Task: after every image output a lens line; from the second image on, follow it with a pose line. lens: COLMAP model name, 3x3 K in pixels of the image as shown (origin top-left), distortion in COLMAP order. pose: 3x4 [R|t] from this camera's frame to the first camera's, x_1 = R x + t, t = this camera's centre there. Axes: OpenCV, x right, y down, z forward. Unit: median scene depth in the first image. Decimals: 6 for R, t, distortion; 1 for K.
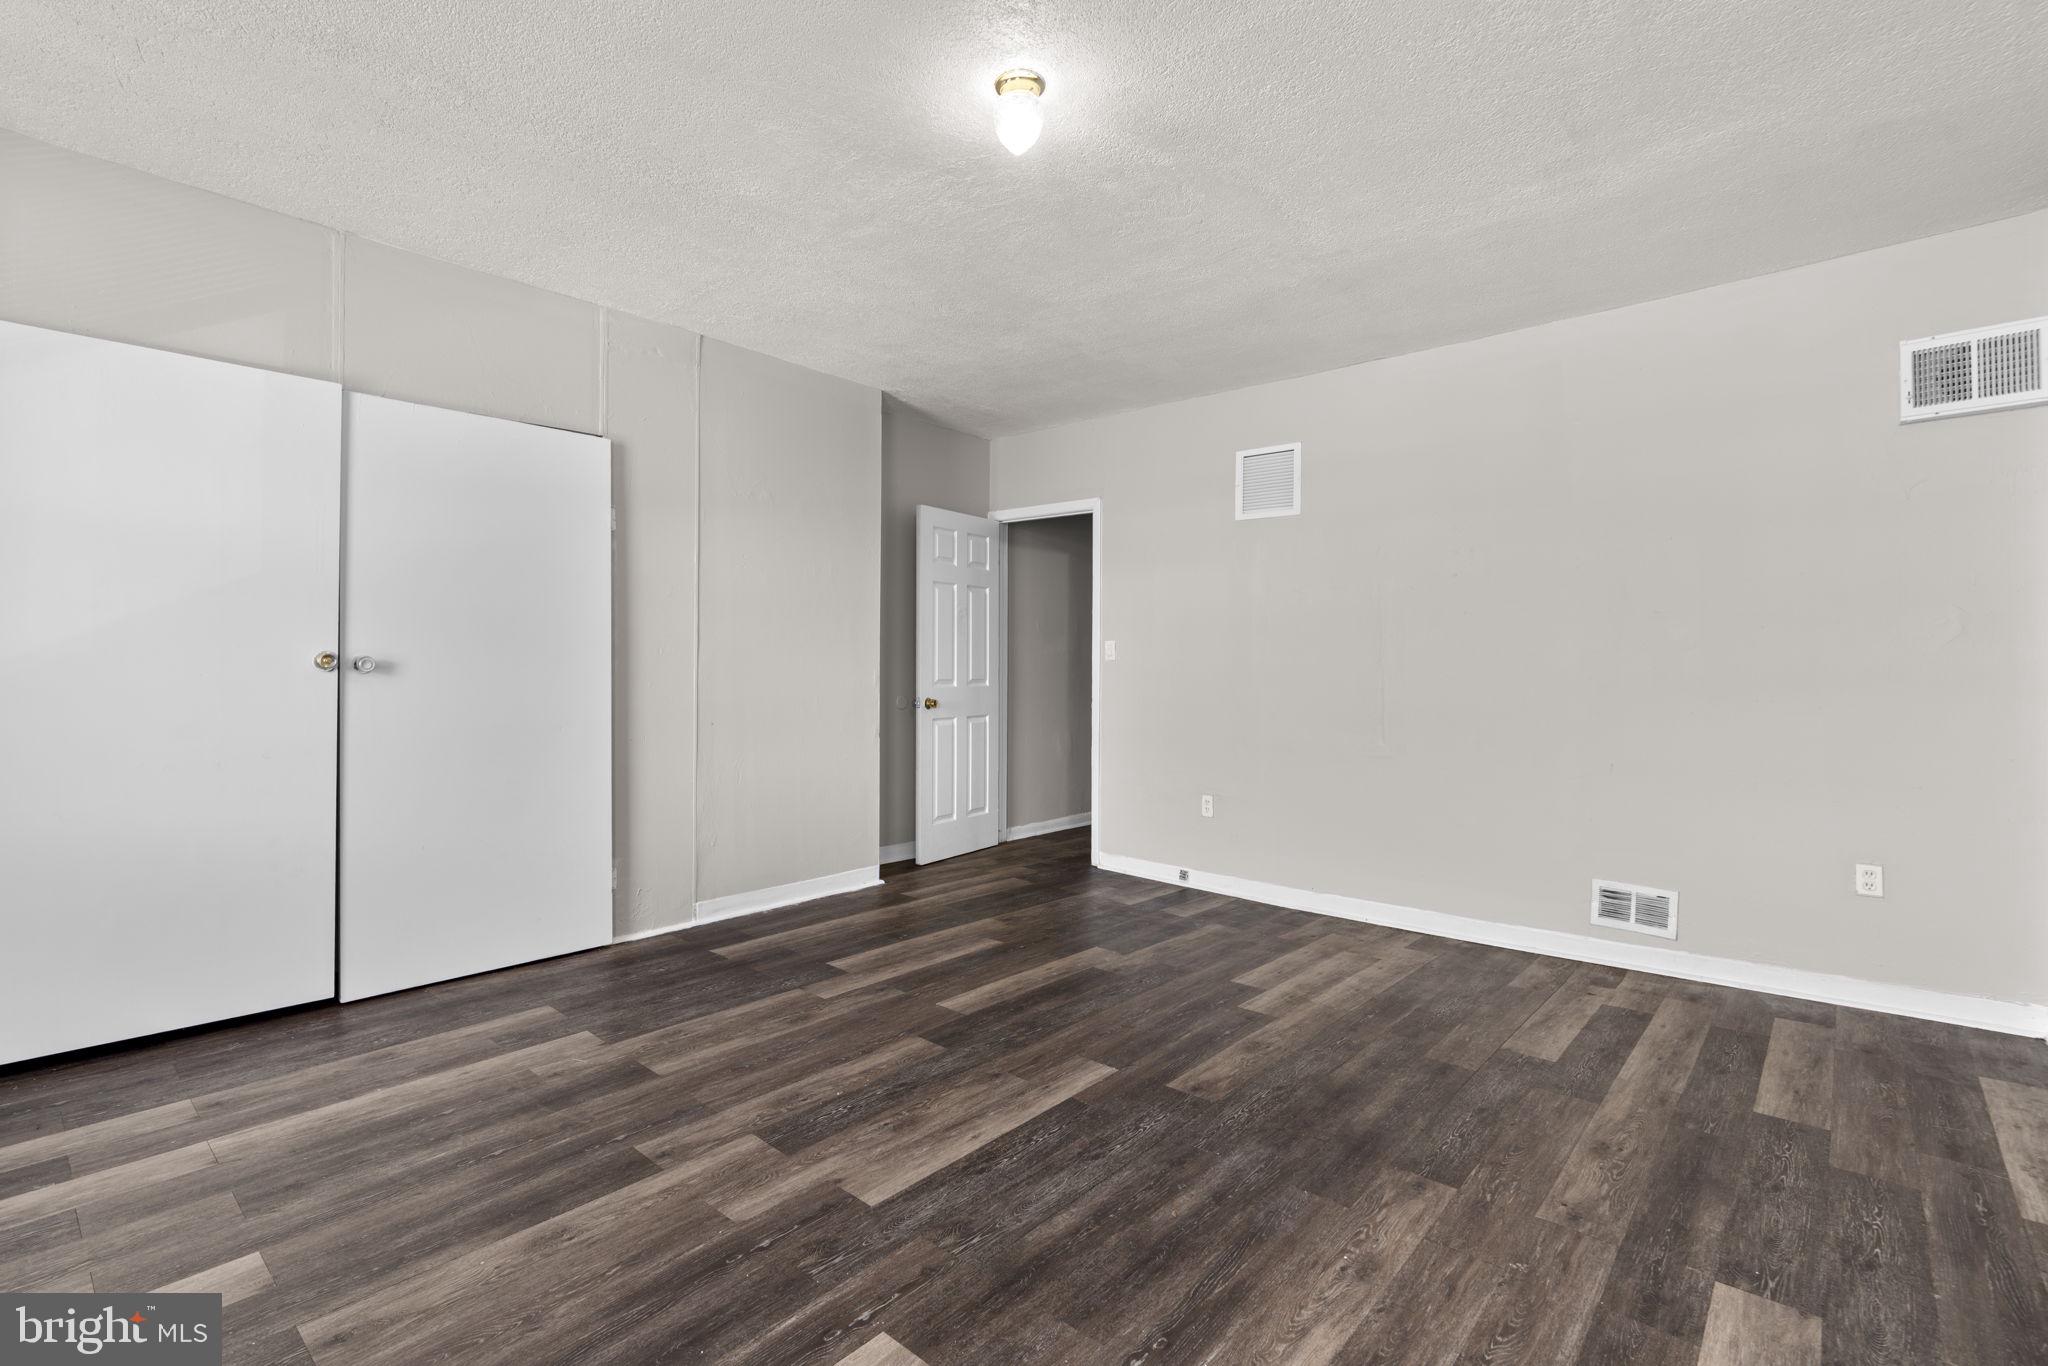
lens RADIAL K [[934.2, 0, 1010.8], [0, 934.2, 673.1], [0, 0, 1]] dist [-0.017149, 0.009358]
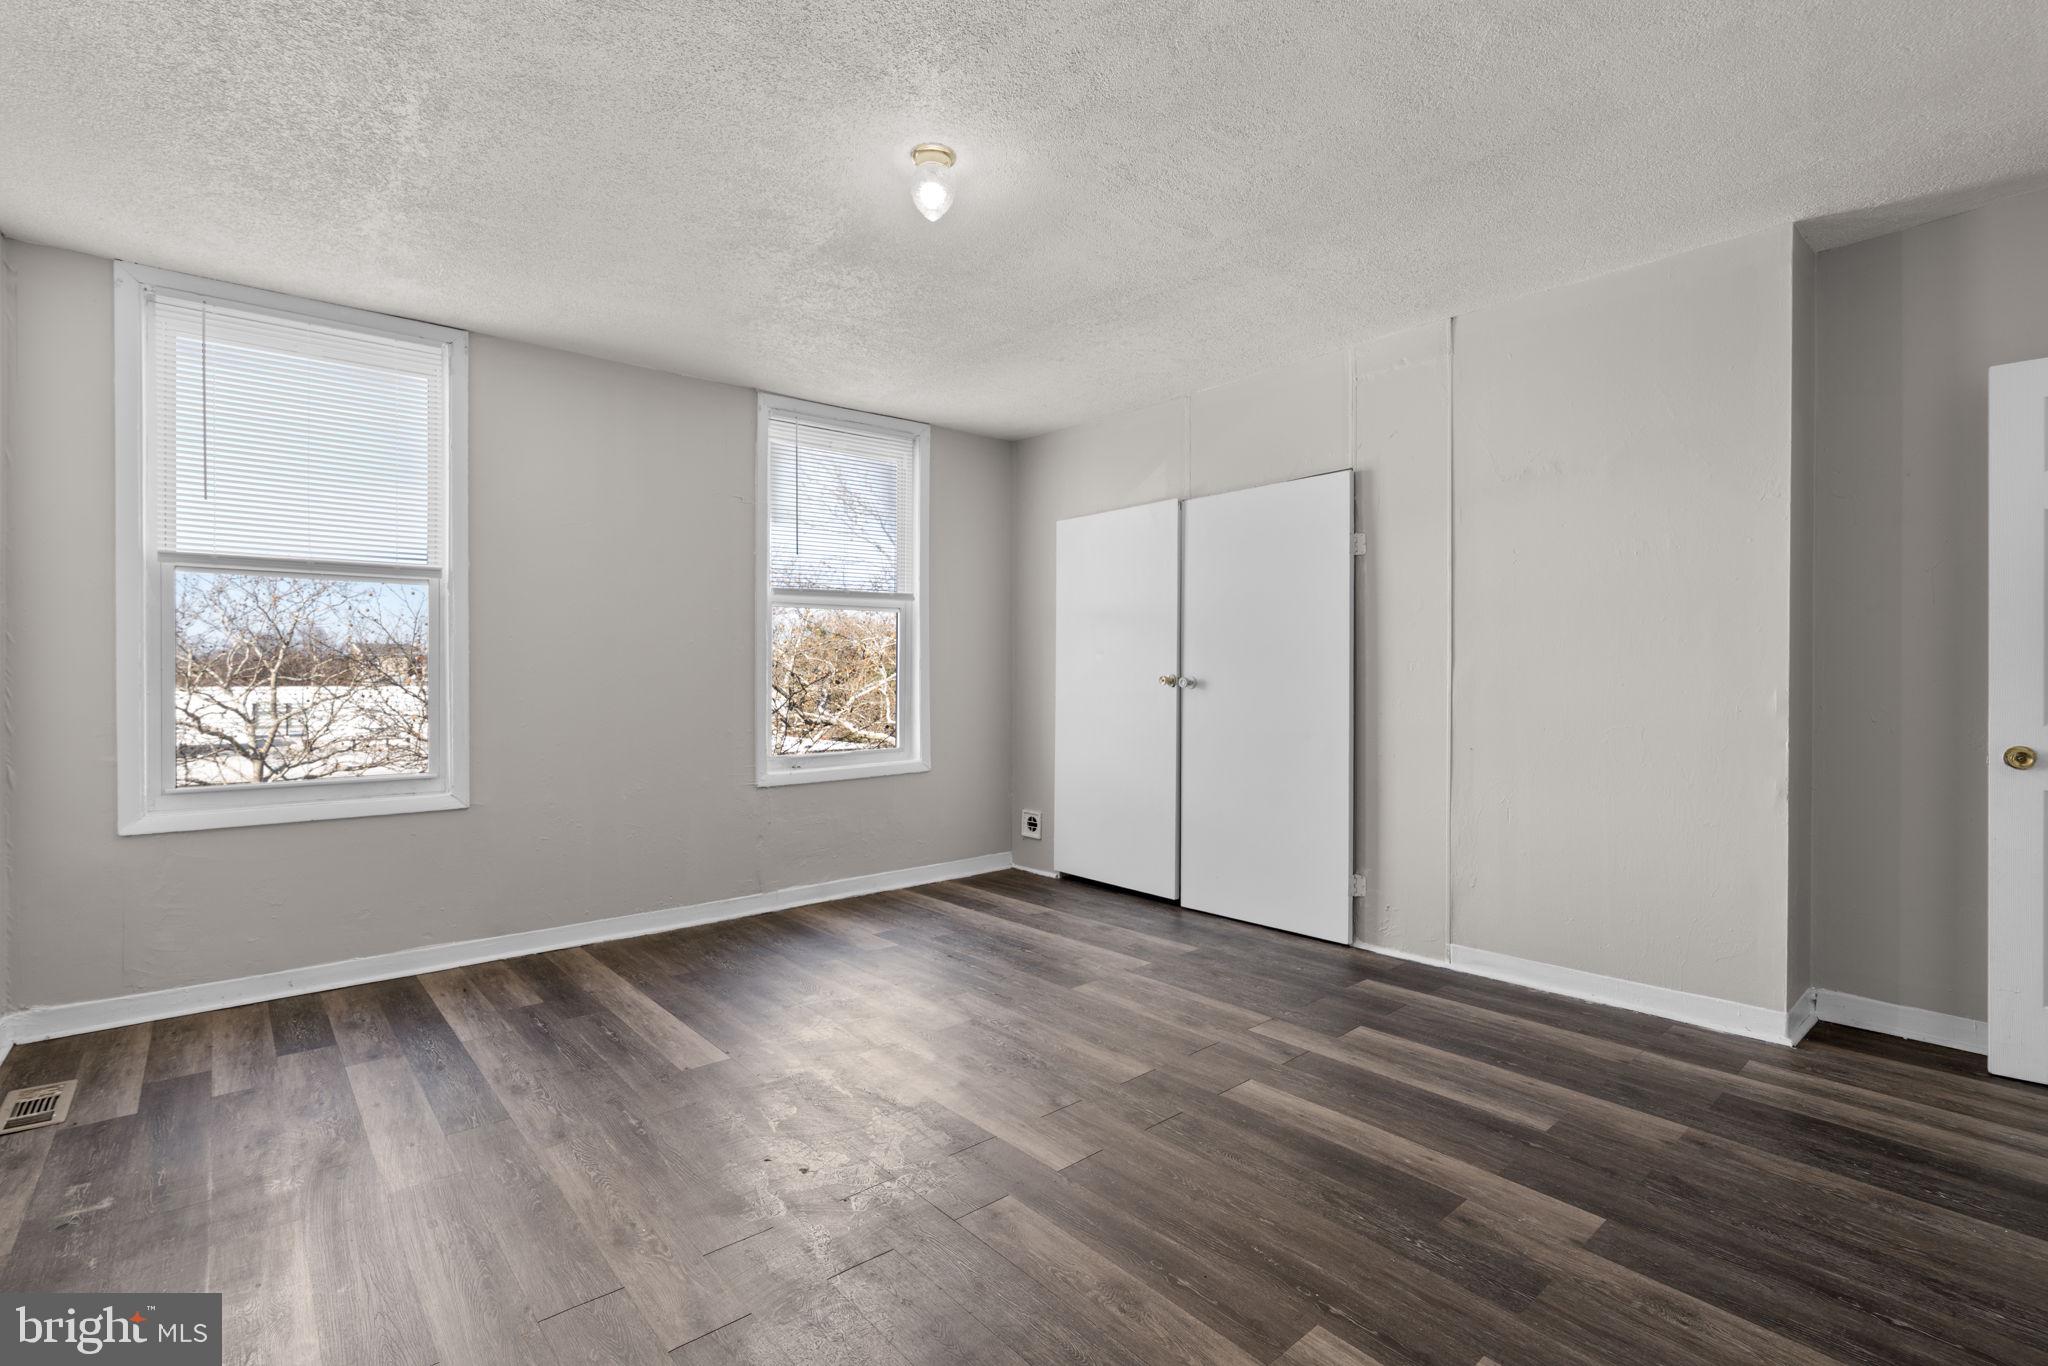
lens RADIAL K [[930.8, 0, 1027.7], [0, 930.8, 699.4], [0, 0, 1]] dist [-0.019520, 0.008592]
pose [[-0.127241, 0.014777, -0.991762, 0.822843], [-0.006223, 0.999857, 0.015696, -0.004891], [0.991852, 0.008169, -0.127131, 0.952050]]
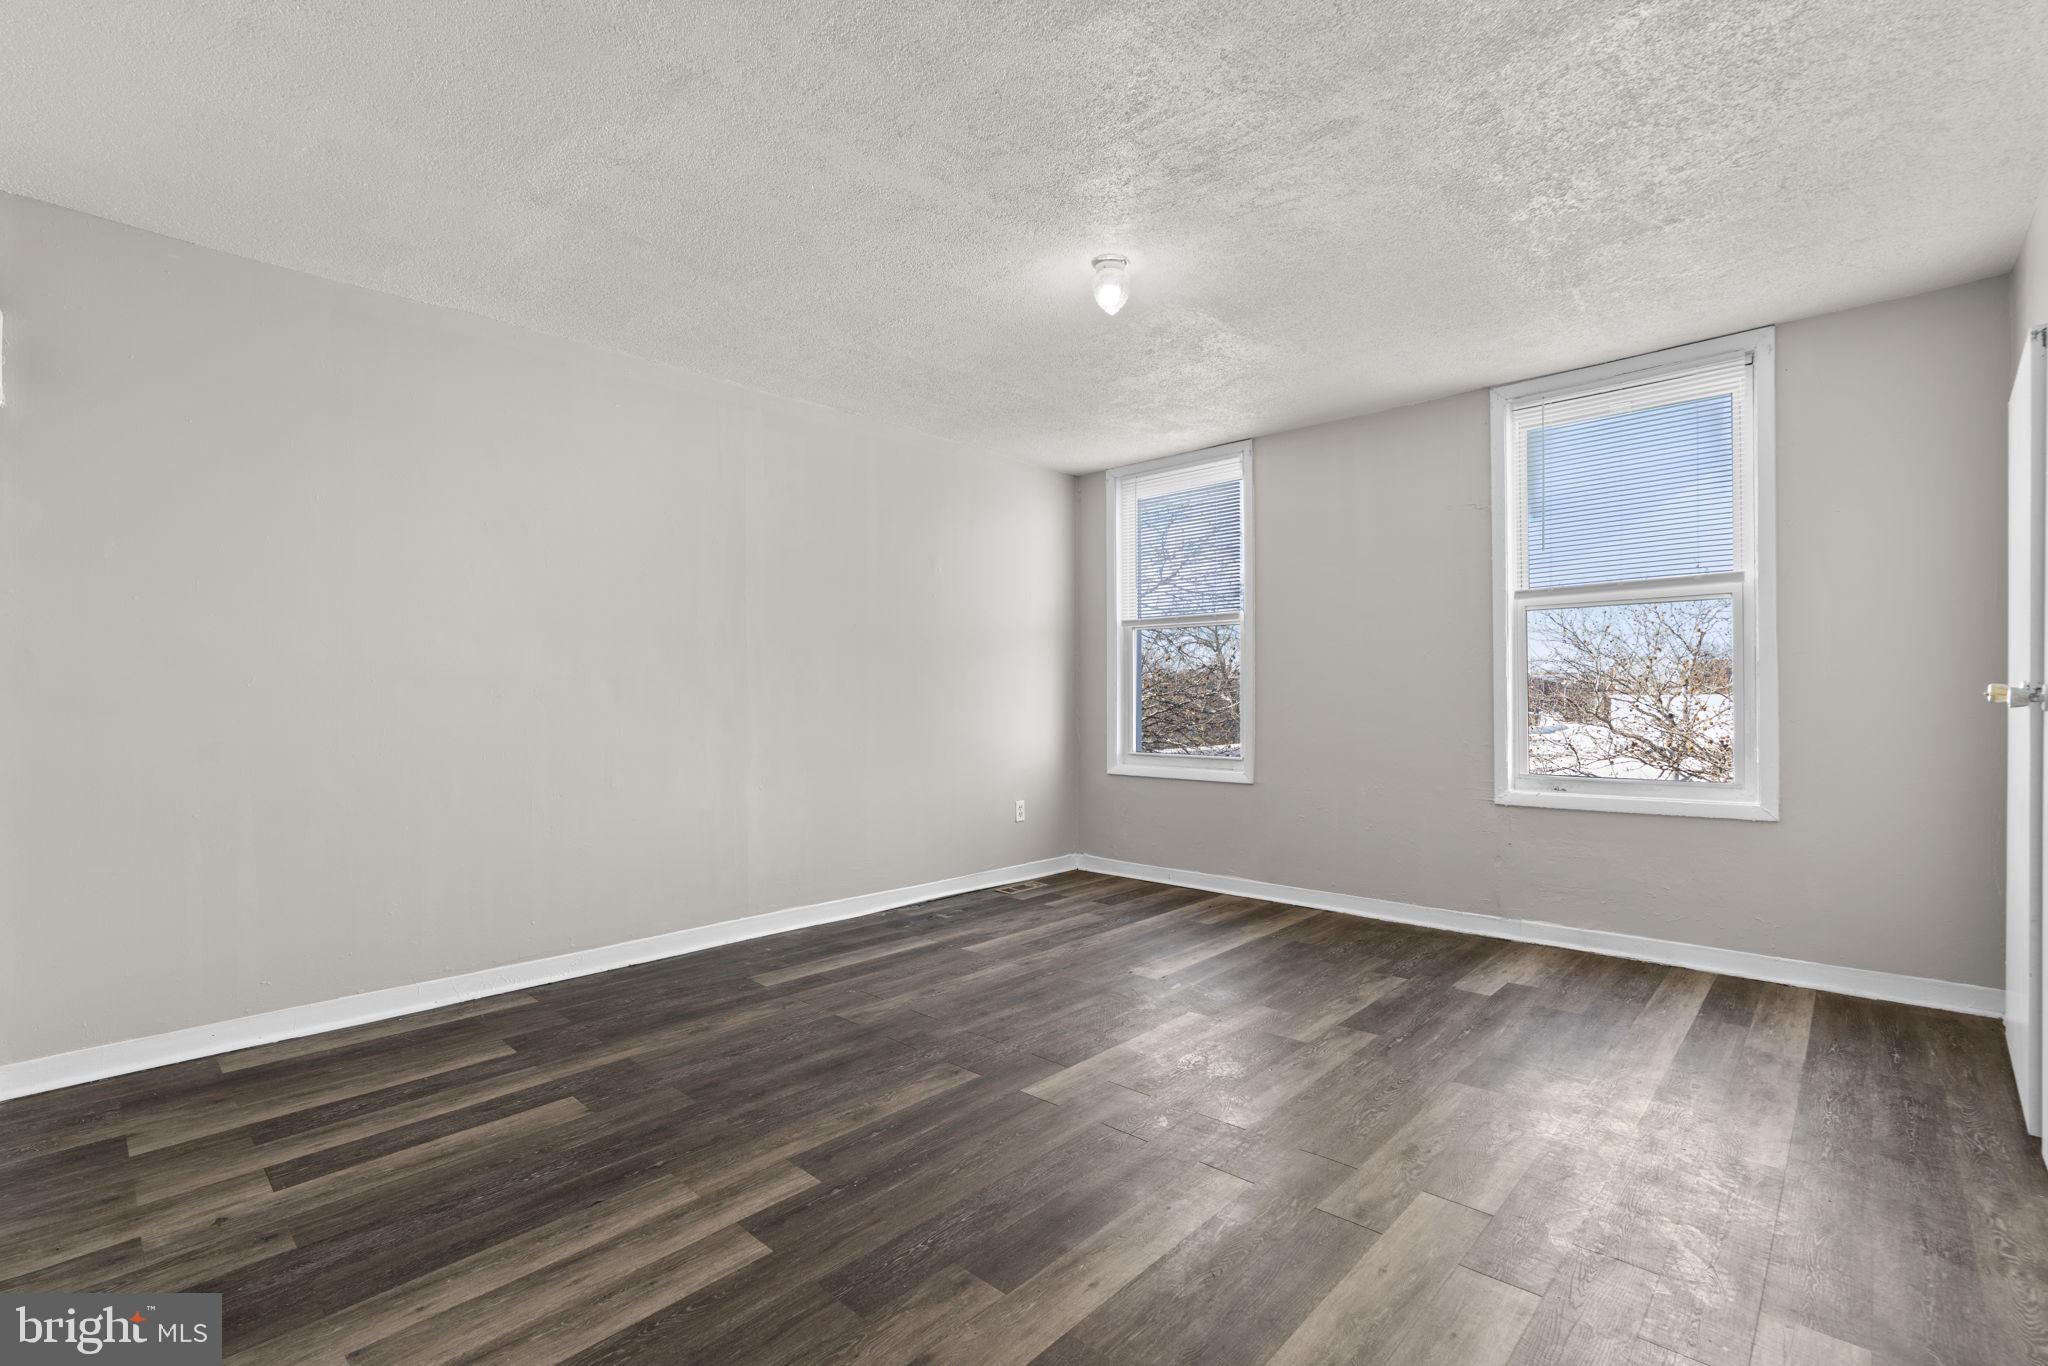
lens RADIAL K [[927.7, 0, 1004.3], [0, 927.7, 704.5], [0, 0, 1]] dist [-0.012336, 0.000989]
pose [[-0.999429, -0.004128, 0.033538, 0.089117], [-0.003407, 0.999763, 0.021508, -0.017011], [-0.033619, 0.021381, -0.999206, 1.777501]]
